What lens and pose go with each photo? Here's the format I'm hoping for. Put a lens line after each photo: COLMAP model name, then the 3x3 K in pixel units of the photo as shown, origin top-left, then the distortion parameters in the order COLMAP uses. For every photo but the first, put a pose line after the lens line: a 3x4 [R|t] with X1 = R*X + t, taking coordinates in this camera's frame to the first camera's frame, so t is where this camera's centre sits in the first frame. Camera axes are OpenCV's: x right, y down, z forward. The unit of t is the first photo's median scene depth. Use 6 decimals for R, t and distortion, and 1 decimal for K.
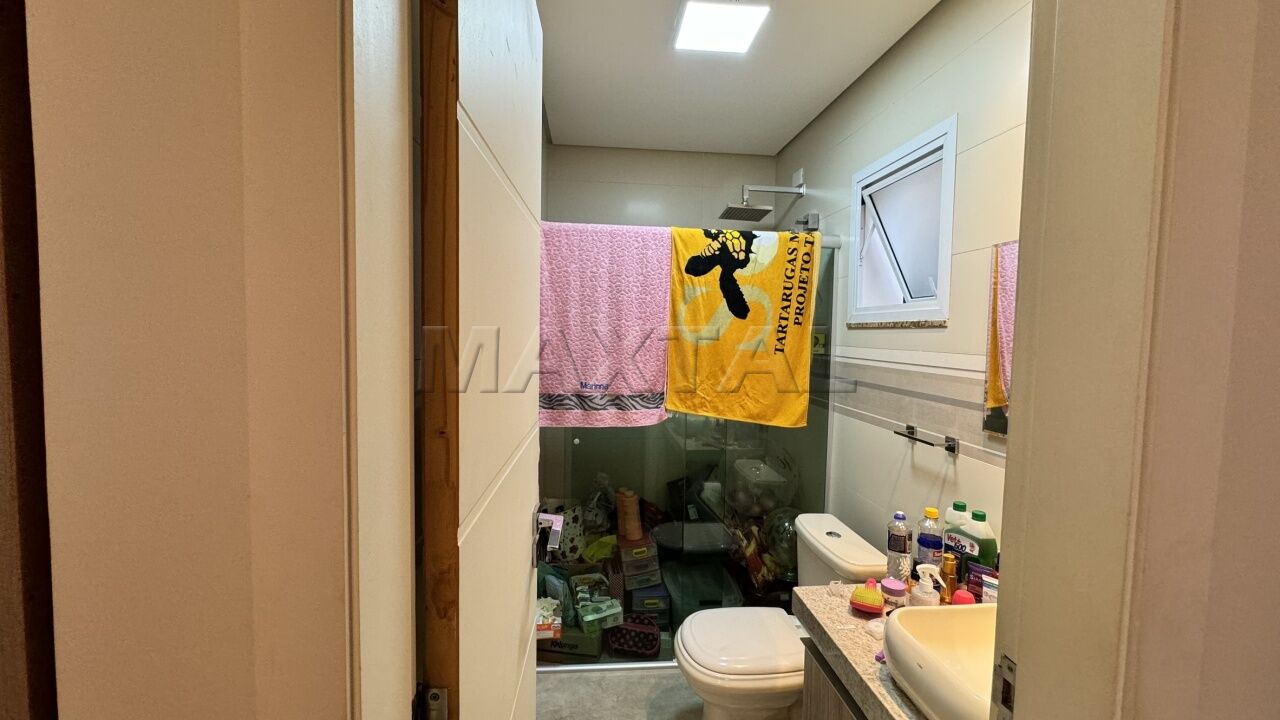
lens RADIAL K [[510.2, 0, 640.0], [0, 510.2, 360.0], [0, 0, 1]] dist [-0.002320, 0.000287]
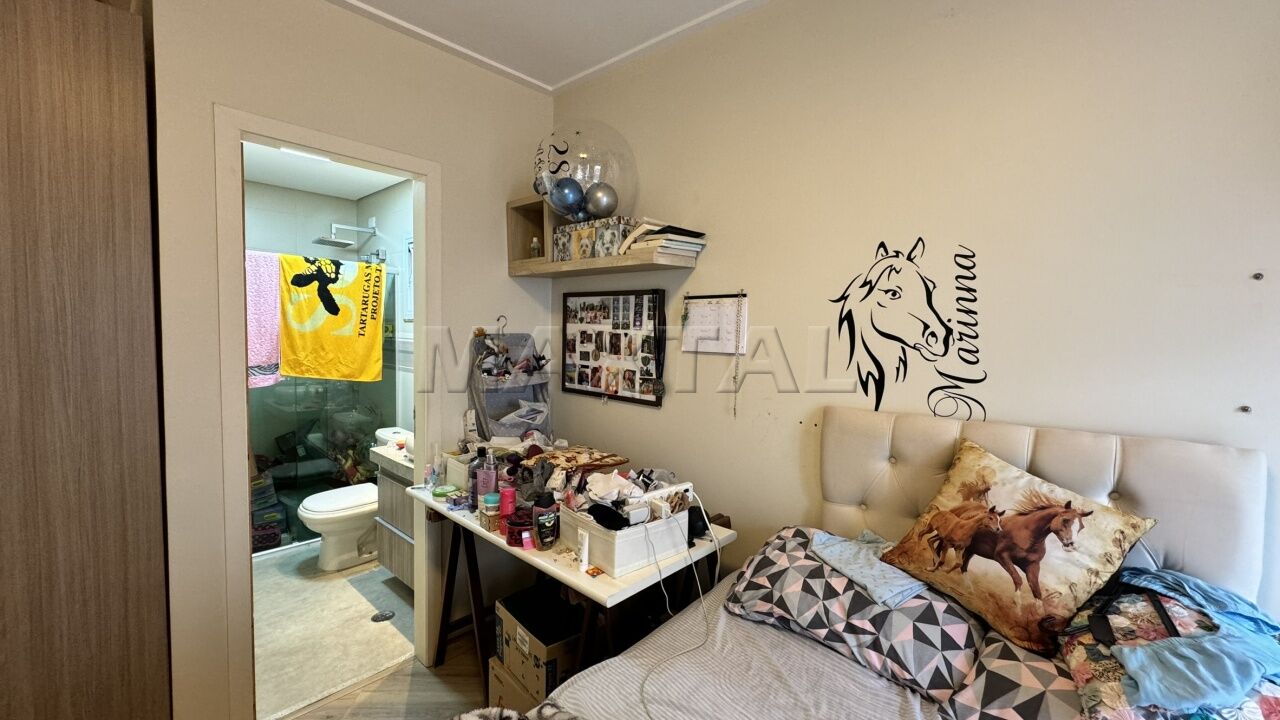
lens RADIAL K [[510.2, 0, 640.0], [0, 510.2, 360.0], [0, 0, 1]] dist [-0.002320, 0.000287]
pose [[0.739850, -0.042621, 0.671420, -0.169146], [0.025915, 0.999056, 0.034863, 0.028007], [-0.672272, -0.008394, 0.740256, -0.816738]]
